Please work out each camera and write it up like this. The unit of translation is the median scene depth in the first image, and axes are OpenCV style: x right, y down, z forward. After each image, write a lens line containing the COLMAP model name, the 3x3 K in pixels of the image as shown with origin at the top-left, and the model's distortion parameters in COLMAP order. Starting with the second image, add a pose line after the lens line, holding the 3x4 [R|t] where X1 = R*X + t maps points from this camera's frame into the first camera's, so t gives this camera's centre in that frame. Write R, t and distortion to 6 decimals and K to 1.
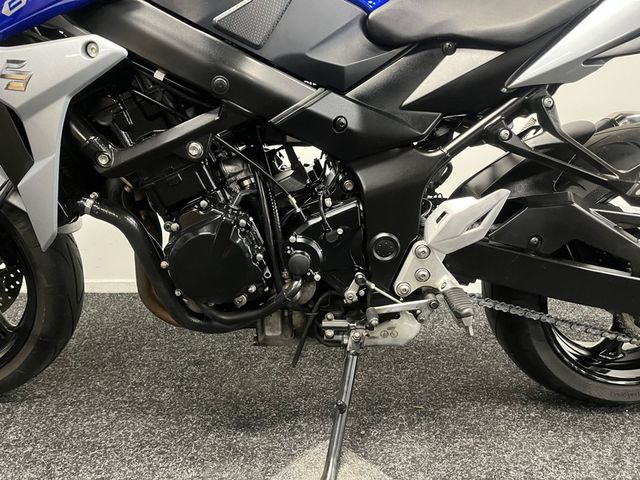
lens RADIAL K [[480.1, 0, 317.9], [0, 480.1, 243.9], [0, 0, 1]] dist [0.072926, -0.091182]
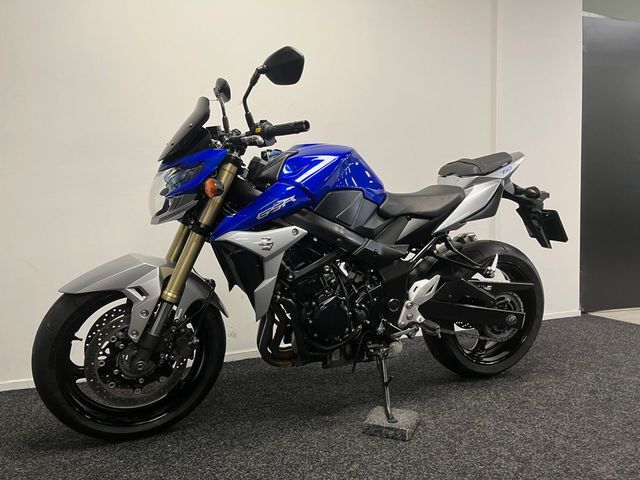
lens RADIAL K [[480.1, 0, 325.4], [0, 480.1, 239.2], [0, 0, 1]] dist [0.072926, -0.091182]
pose [[0.937883, -0.052697, 0.342928, -0.871766], [0.116732, 0.978703, -0.168860, 0.045926], [-0.326726, 0.198402, 0.924060, -0.961010]]
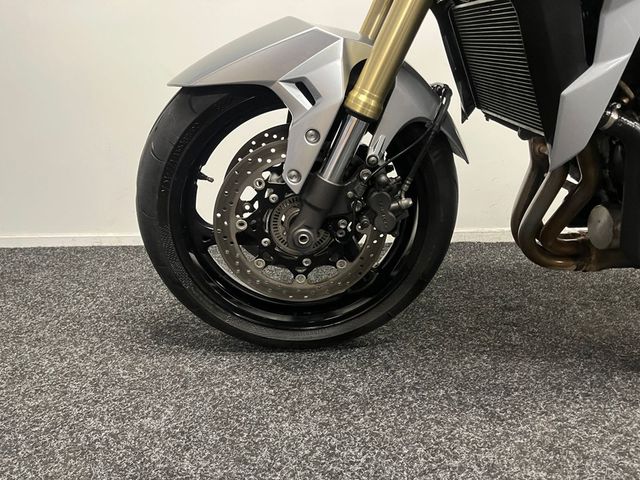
lens RADIAL K [[480.1, 0, 320.2], [0, 480.1, 241.5], [0, 0, 1]] dist [0.072926, -0.091182]
pose [[0.999295, -0.016994, -0.033491, -0.858034], [0.019065, 0.997860, 0.062539, 0.071139], [0.032357, -0.063133, 0.997480, 0.070960]]
